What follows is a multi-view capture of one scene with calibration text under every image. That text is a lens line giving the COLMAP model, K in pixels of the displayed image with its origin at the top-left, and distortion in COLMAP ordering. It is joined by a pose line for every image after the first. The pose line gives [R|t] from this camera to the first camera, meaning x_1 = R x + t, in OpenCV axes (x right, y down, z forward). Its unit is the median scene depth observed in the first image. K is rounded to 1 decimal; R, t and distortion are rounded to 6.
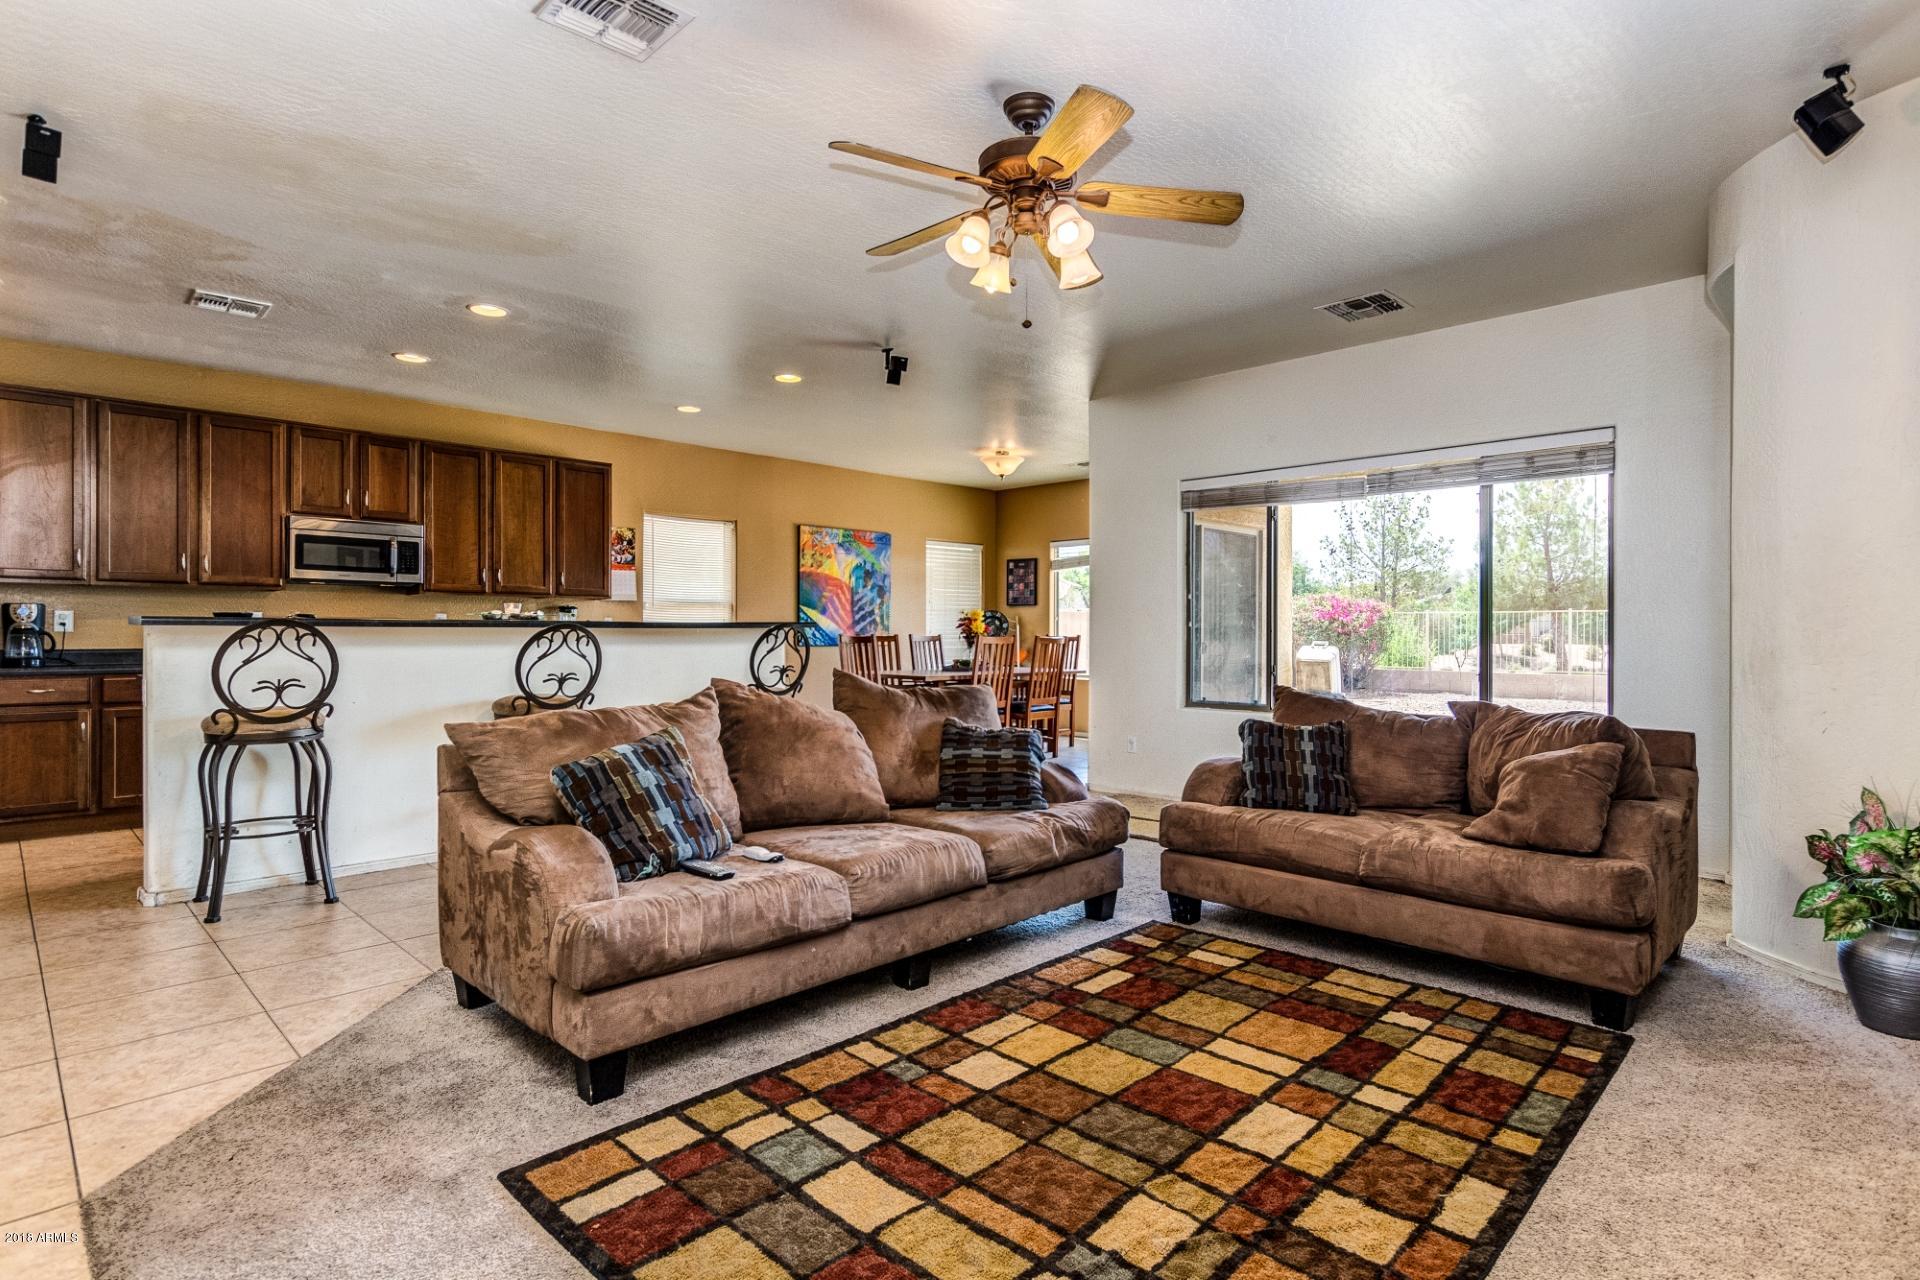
lens RADIAL K [[988.4, 0, 960.0], [0, 988.4, 640.0], [0, 0, 1]] dist [0.015576, -0.000569]
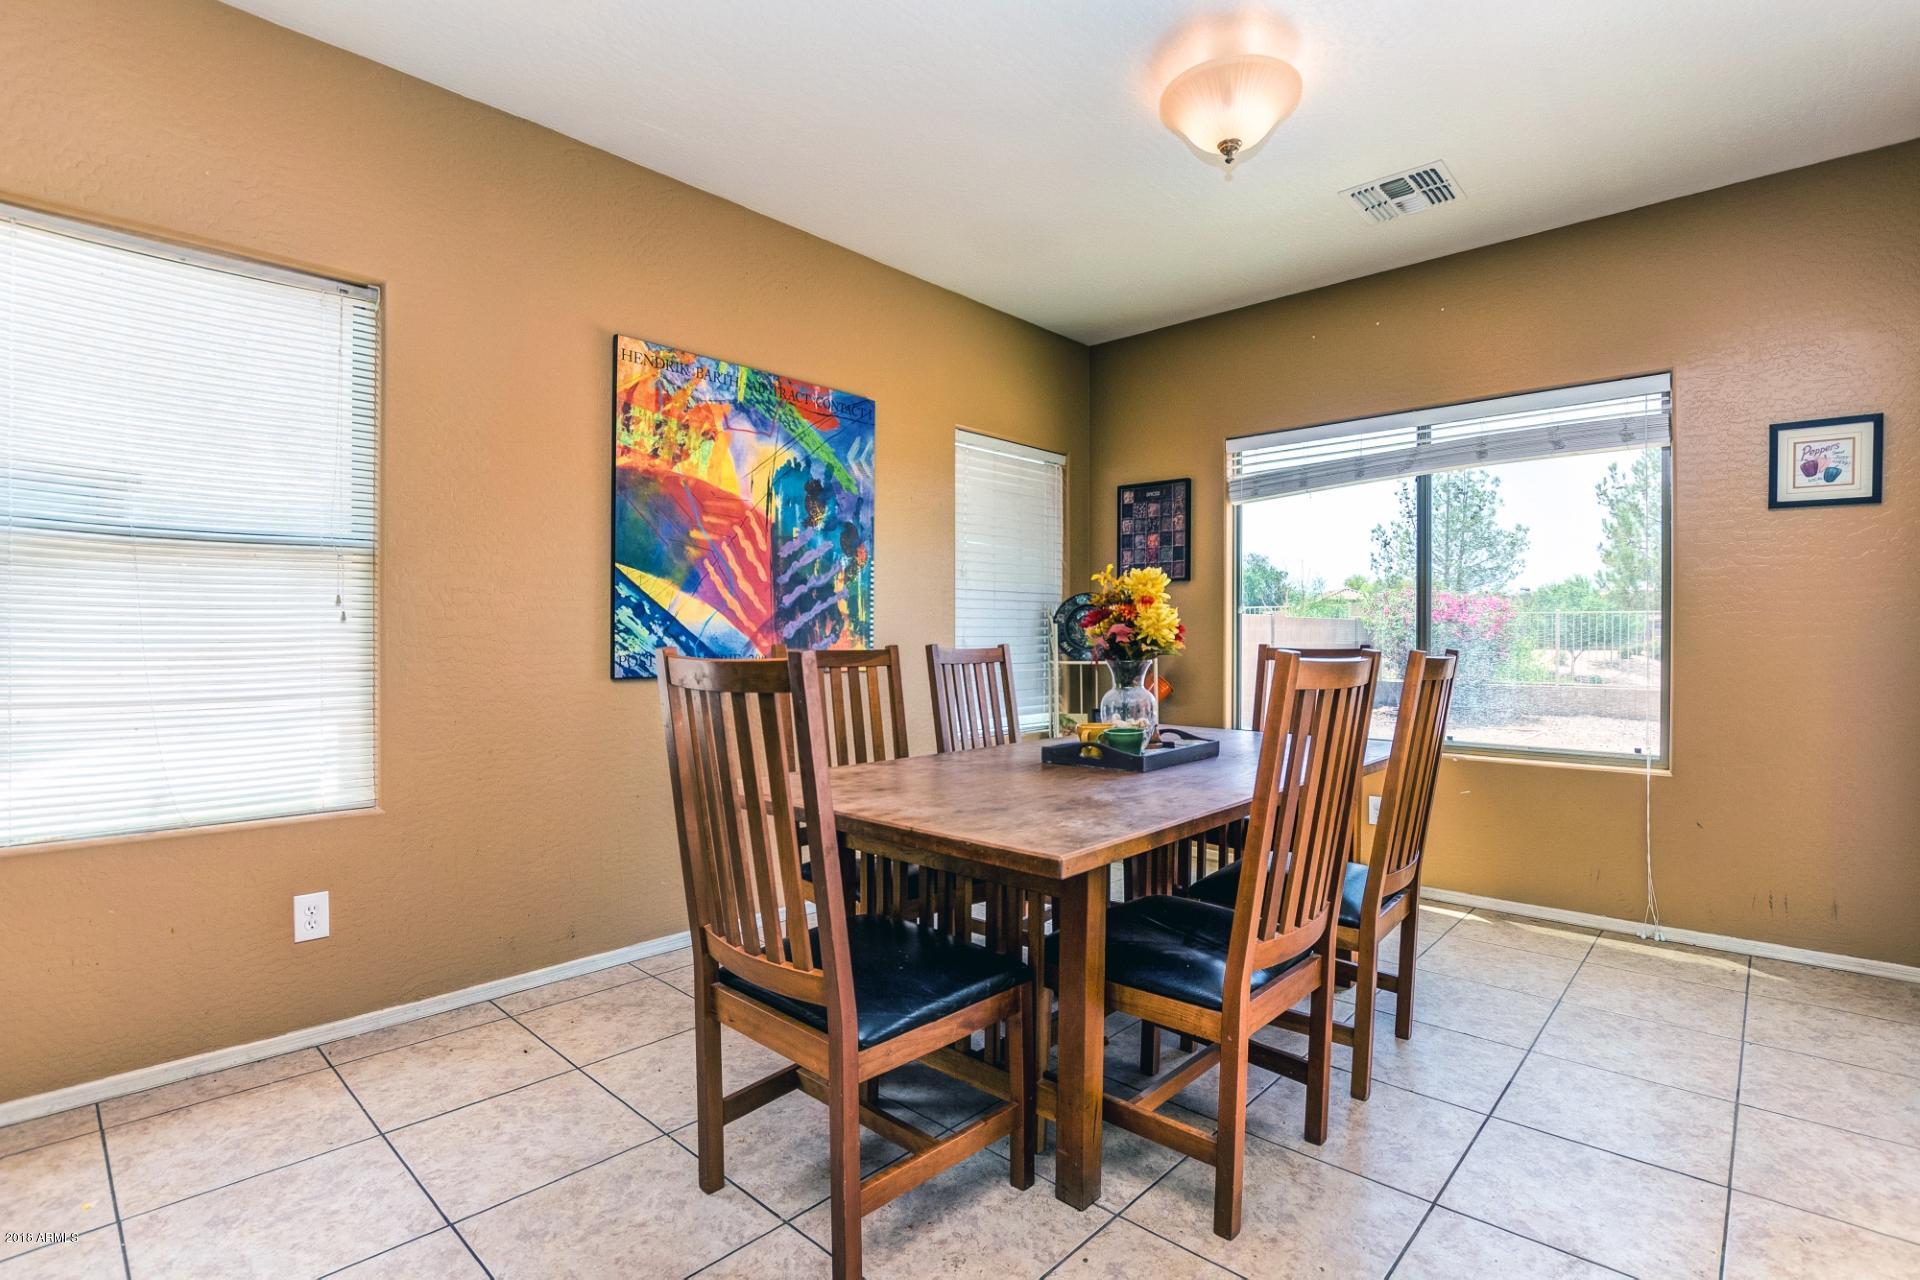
lens RADIAL K [[897.7, 0, 960.0], [0, 897.7, 640.0], [0, 0, 1]] dist [-0.023398, -0.000433]
pose [[0.999233, -0.002778, 0.039060, -0.050639], [0.003058, 0.999970, -0.007109, -0.005188], [-0.039039, 0.007223, 0.999212, 0.647540]]
